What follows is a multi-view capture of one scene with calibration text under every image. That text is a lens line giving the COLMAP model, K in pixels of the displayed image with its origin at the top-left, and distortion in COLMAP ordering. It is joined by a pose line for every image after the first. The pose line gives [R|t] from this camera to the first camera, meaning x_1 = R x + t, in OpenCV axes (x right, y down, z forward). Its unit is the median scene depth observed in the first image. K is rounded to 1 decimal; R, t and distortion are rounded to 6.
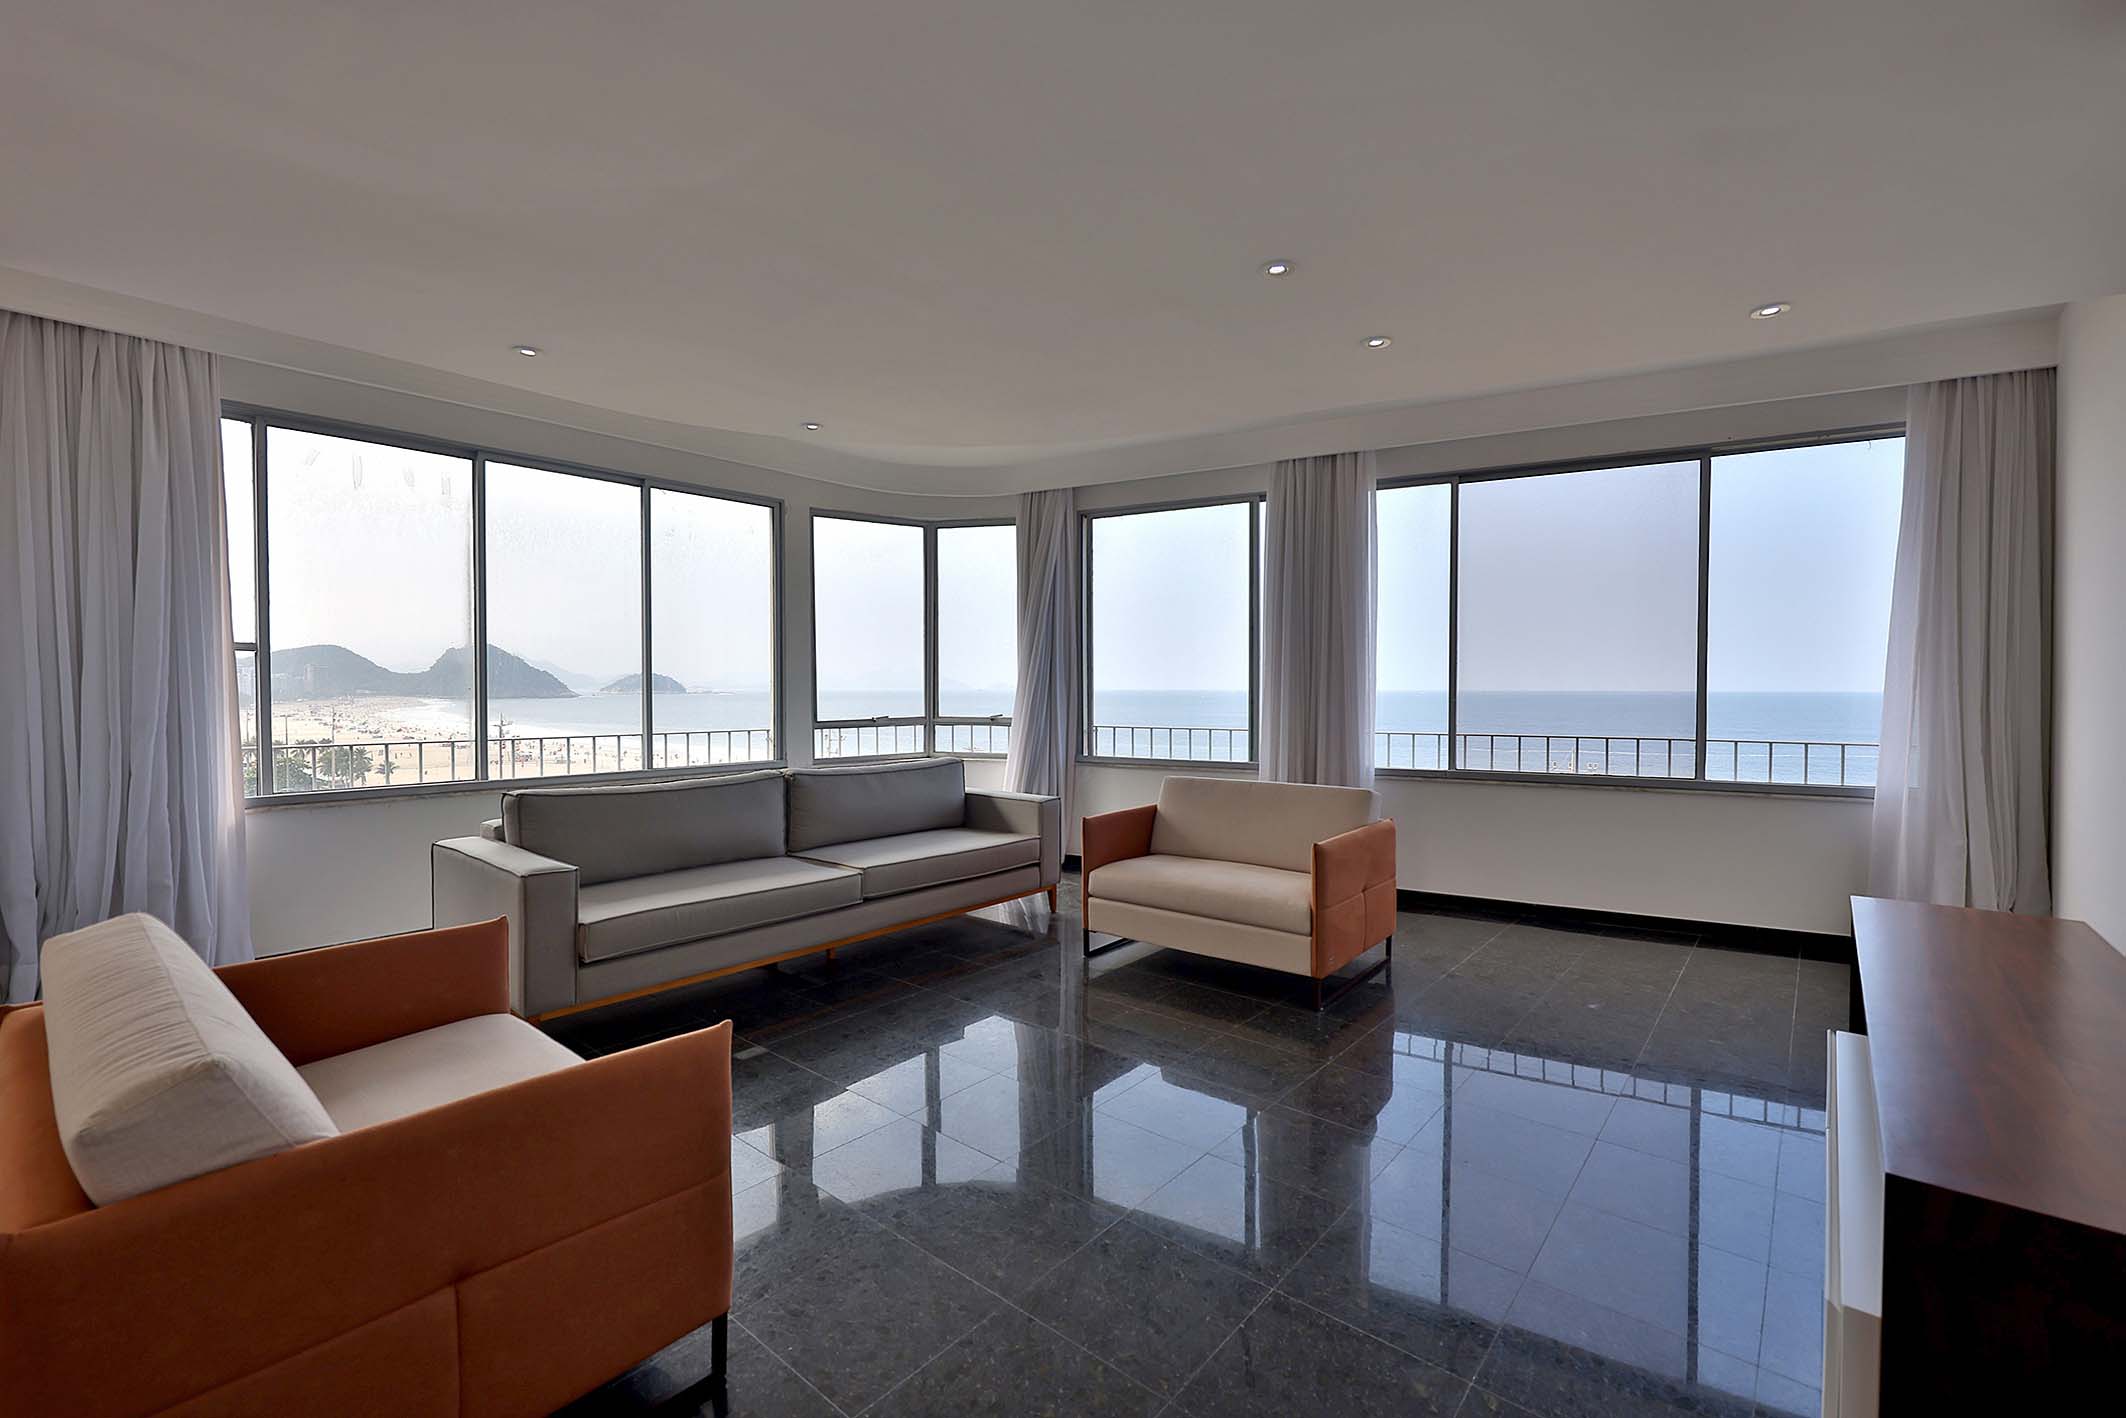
lens RADIAL K [[902.0, 0, 1047.8], [0, 902.0, 704.3], [0, 0, 1]] dist [-0.000755, 0.000542]
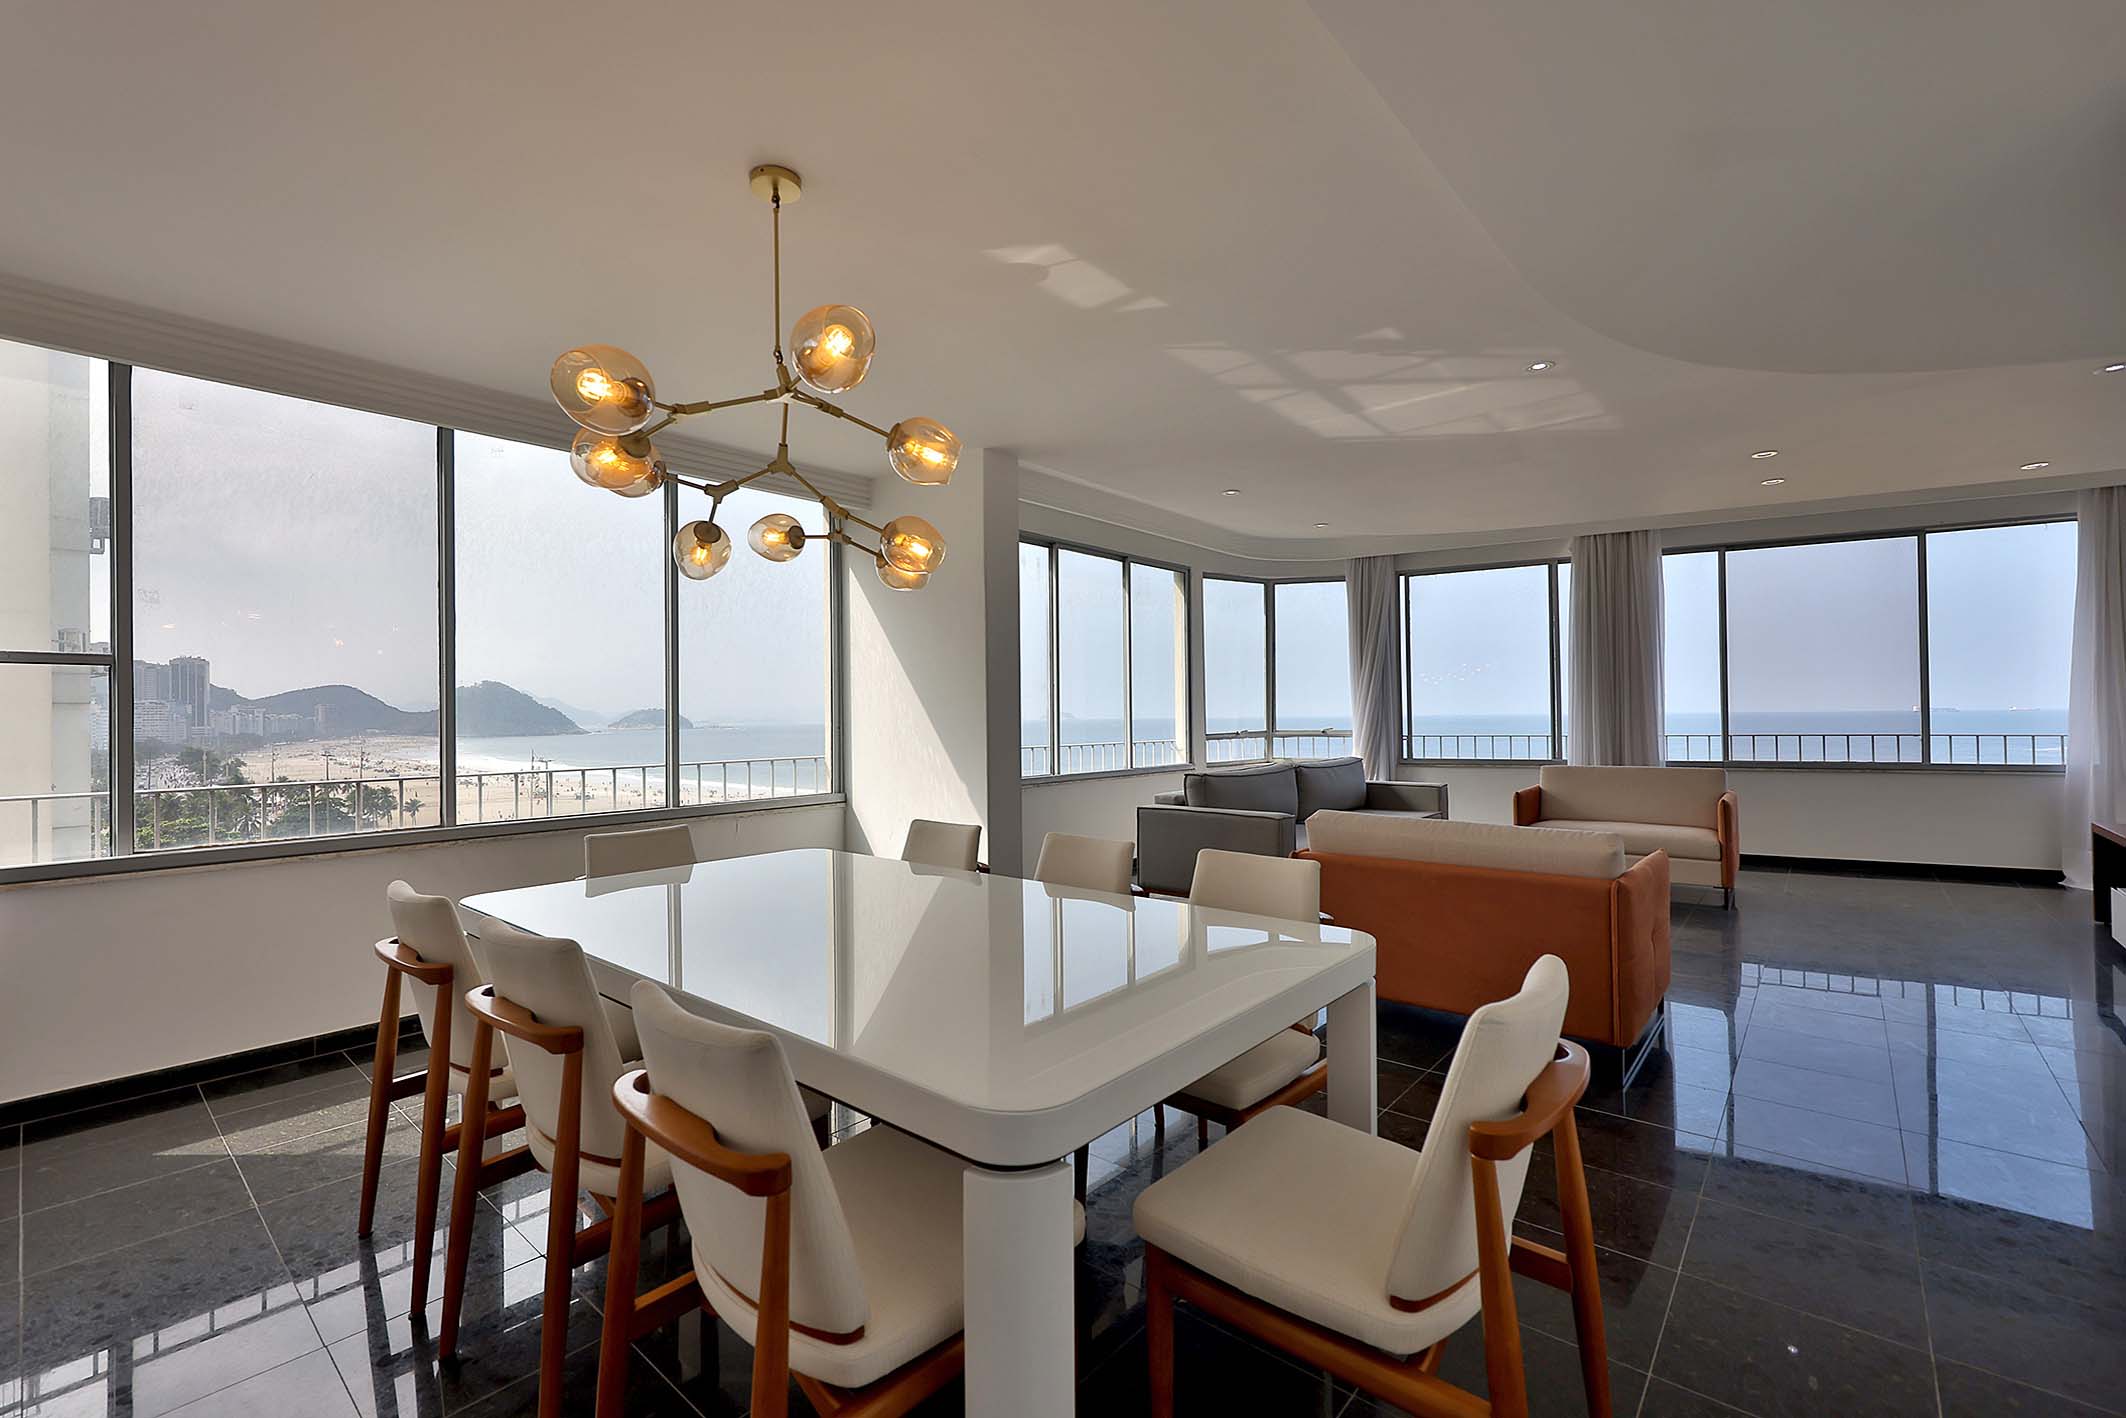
lens RADIAL K [[901.0, 0, 1054.2], [0, 901.0, 704.1], [0, 0, 1]] dist [0.000453, -0.000353]
pose [[0.999878, -0.014790, -0.005054, -0.820822], [0.014621, 0.999383, -0.031941, 0.023265], [0.005523, 0.031863, 0.999477, -0.539661]]
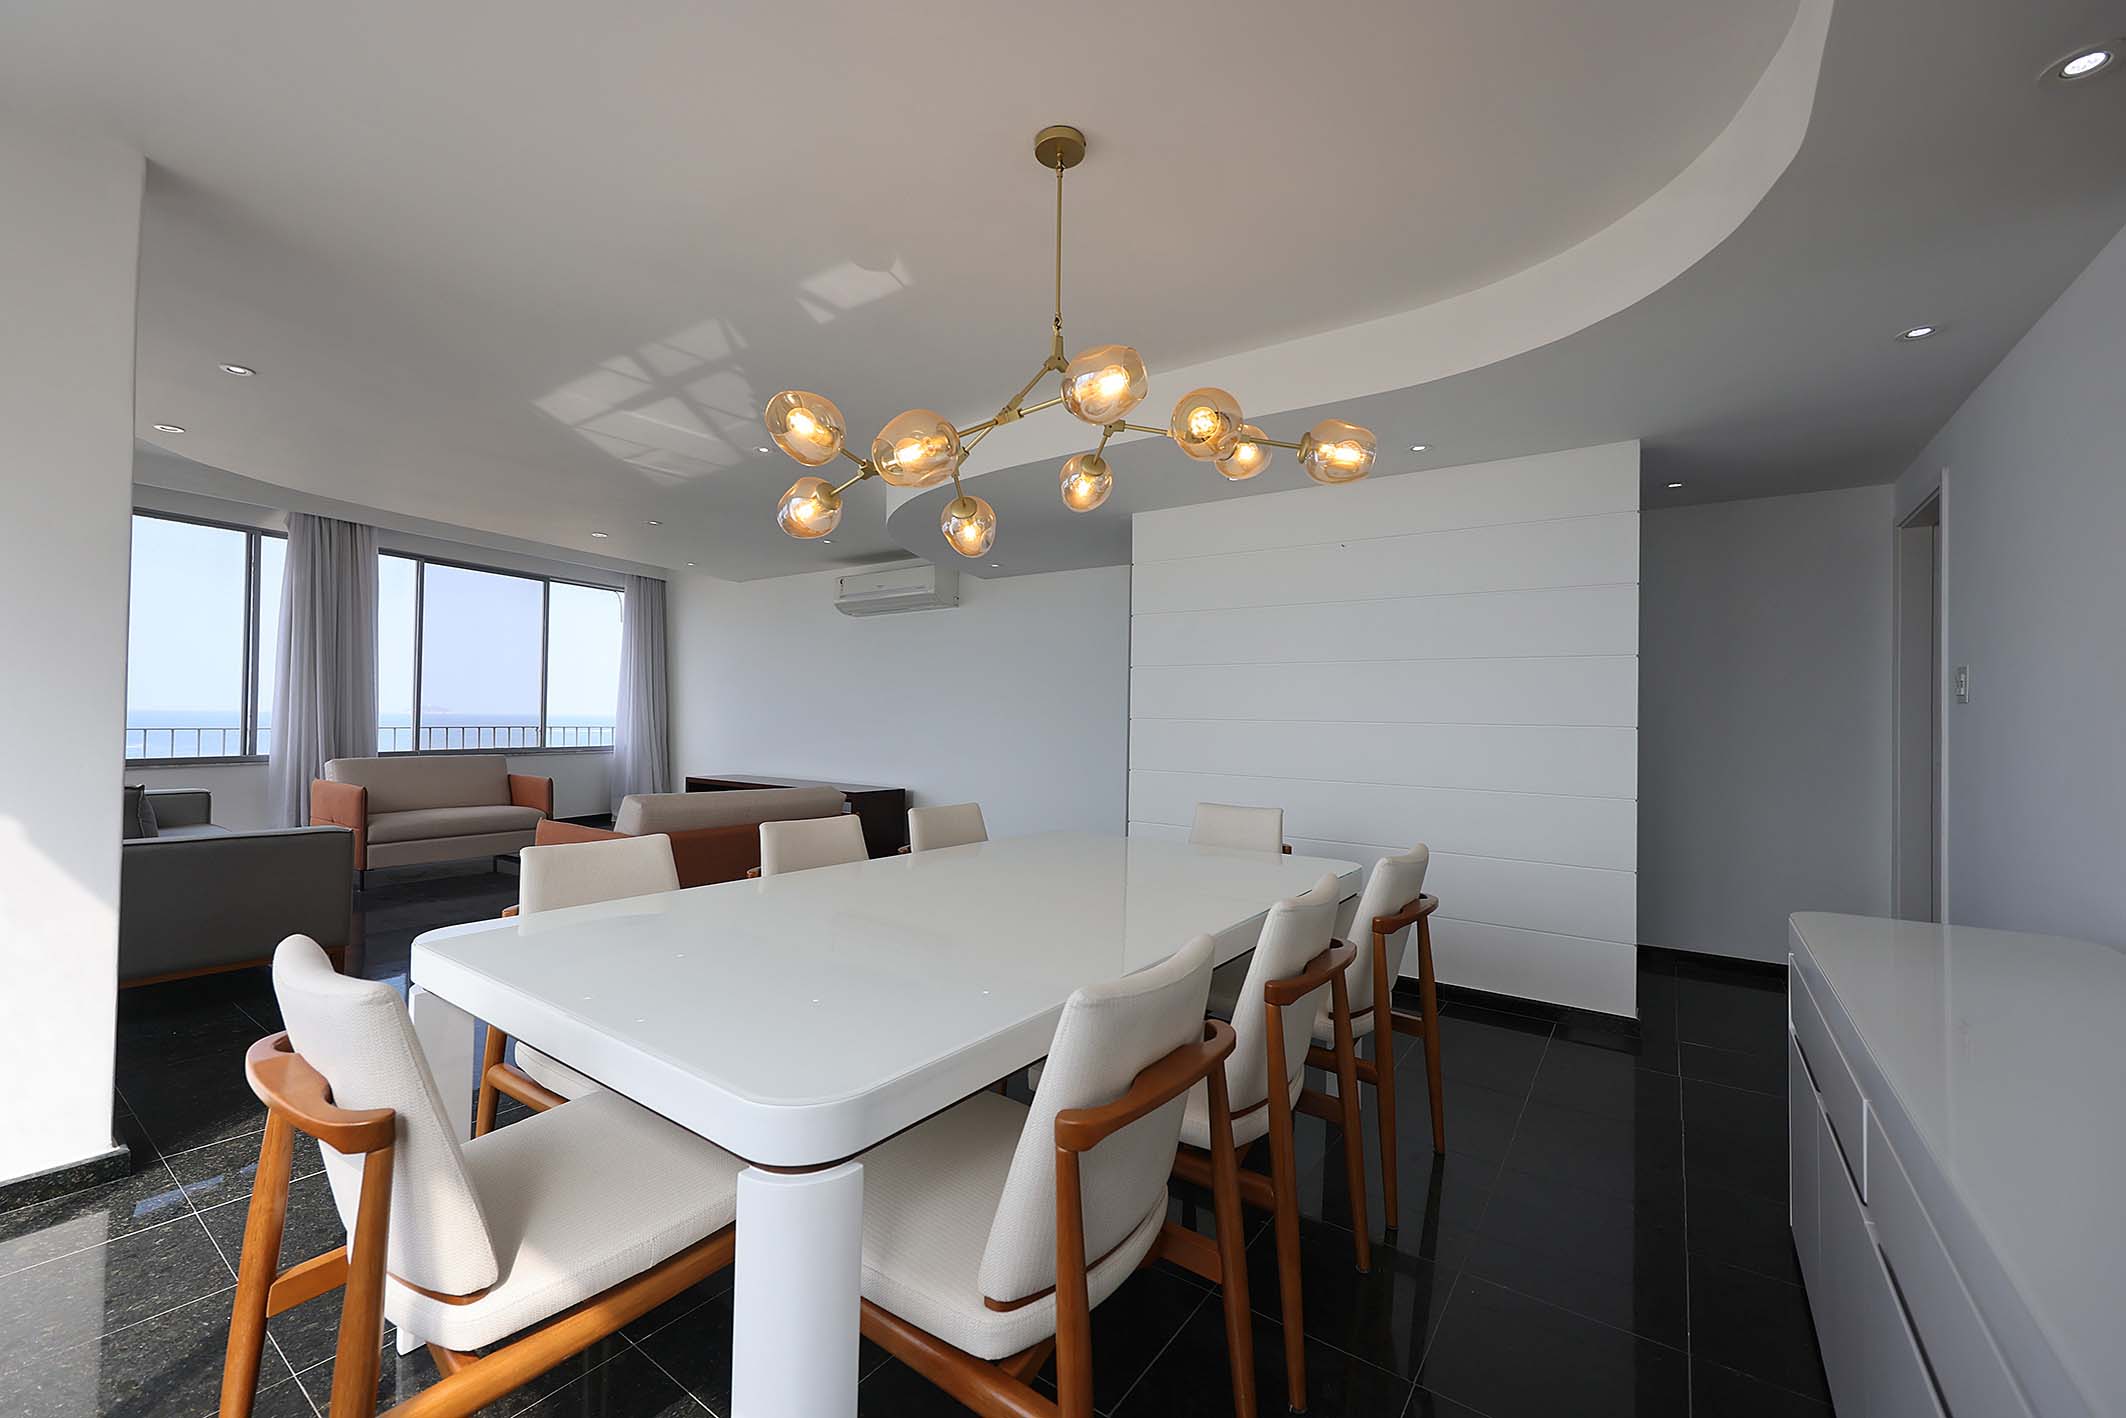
lens RADIAL K [[864.3, 0, 1032.0], [0, 864.3, 705.7], [0, 0, 1]] dist [0.001231, 0.000089]
pose [[-0.063048, 0.010835, 0.997952, -1.560433], [0.003059, 0.999938, -0.010663, 0.024055], [-0.998006, 0.002380, -0.063078, 0.094499]]
